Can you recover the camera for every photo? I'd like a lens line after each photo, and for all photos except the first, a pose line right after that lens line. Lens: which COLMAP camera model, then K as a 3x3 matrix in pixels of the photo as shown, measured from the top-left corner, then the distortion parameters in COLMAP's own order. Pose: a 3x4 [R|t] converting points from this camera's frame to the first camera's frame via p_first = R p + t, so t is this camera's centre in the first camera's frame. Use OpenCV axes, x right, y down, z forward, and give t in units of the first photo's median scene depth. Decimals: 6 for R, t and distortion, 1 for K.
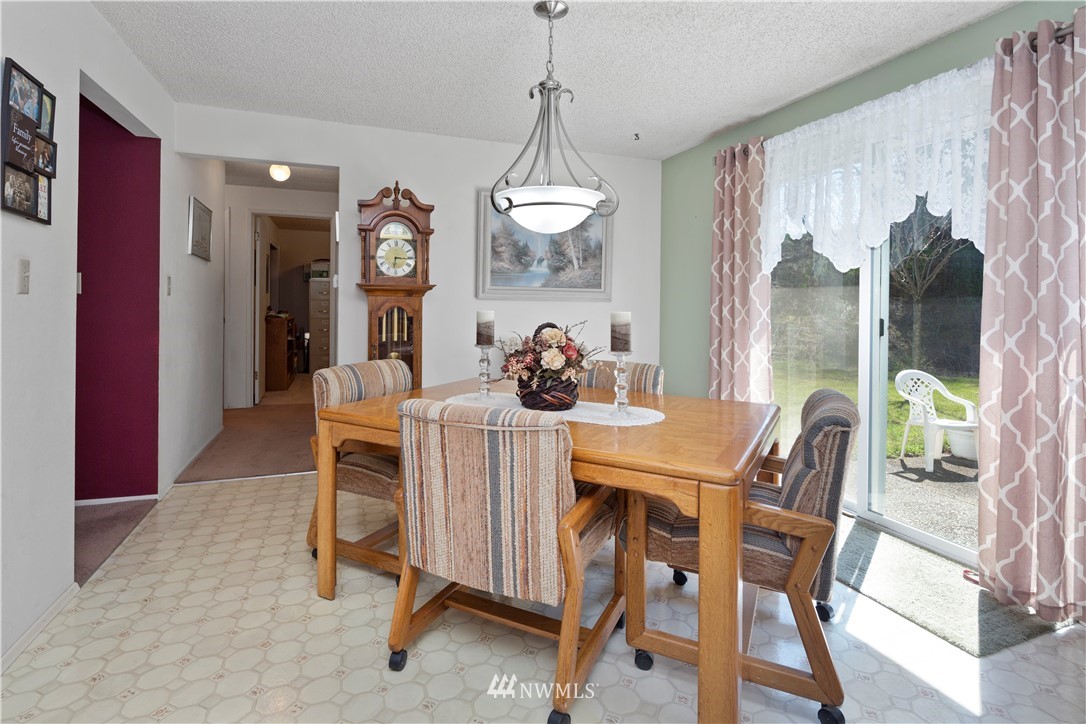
lens RADIAL K [[535.1, 0, 548.6], [0, 535.1, 303.9], [0, 0, 1]] dist [0.003875, -0.000194]
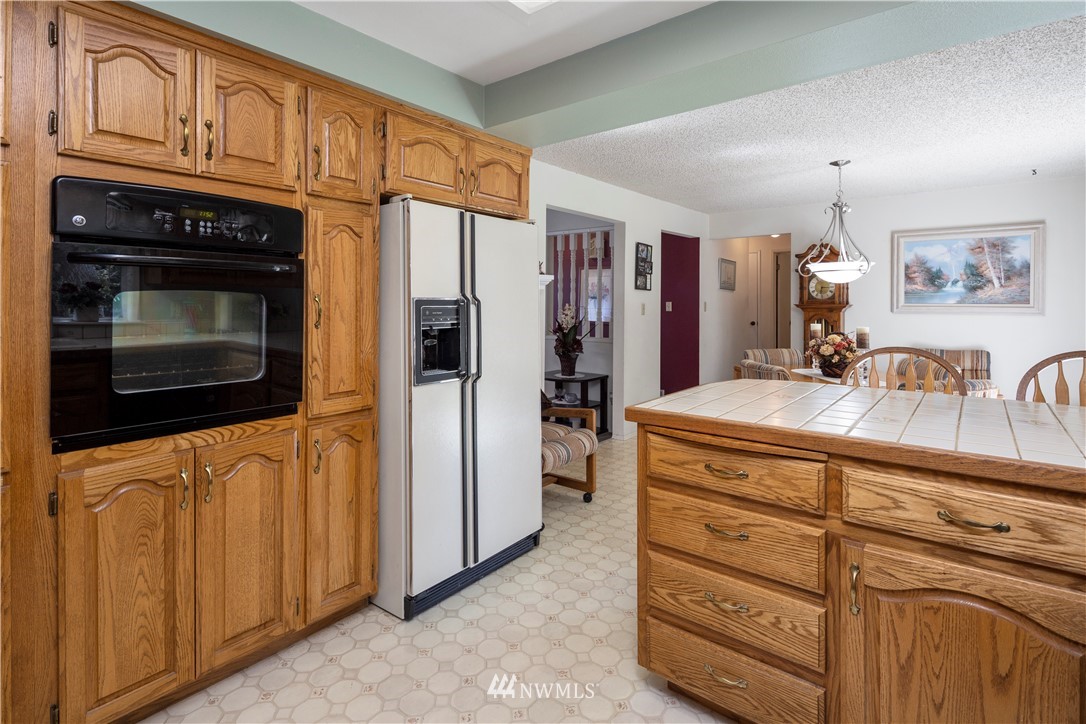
lens RADIAL K [[535.1, 0, 548.6], [0, 535.1, 303.9], [0, 0, 1]] dist [0.003875, -0.000194]
pose [[0.510187, -0.004918, -0.860049, 0.649253], [0.003445, 0.999987, -0.003674, -0.034288], [0.860056, -0.001089, 0.510198, -0.483144]]
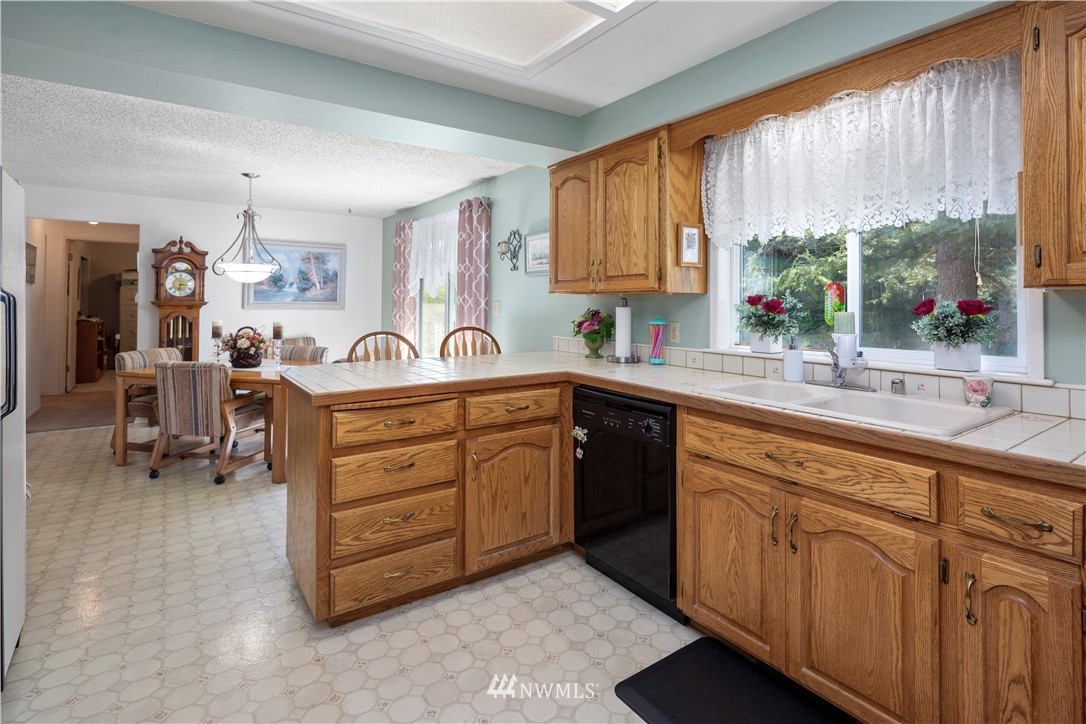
lens RADIAL K [[530.2, 0, 544.0], [0, 530.2, 291.1], [0, 0, 1]] dist [-0.003841, -0.001577]
pose [[0.969161, 0.003208, 0.246406, 0.361550], [0.001390, 0.999828, -0.018484, -0.036478], [-0.246423, 0.018257, 0.968990, -0.754469]]
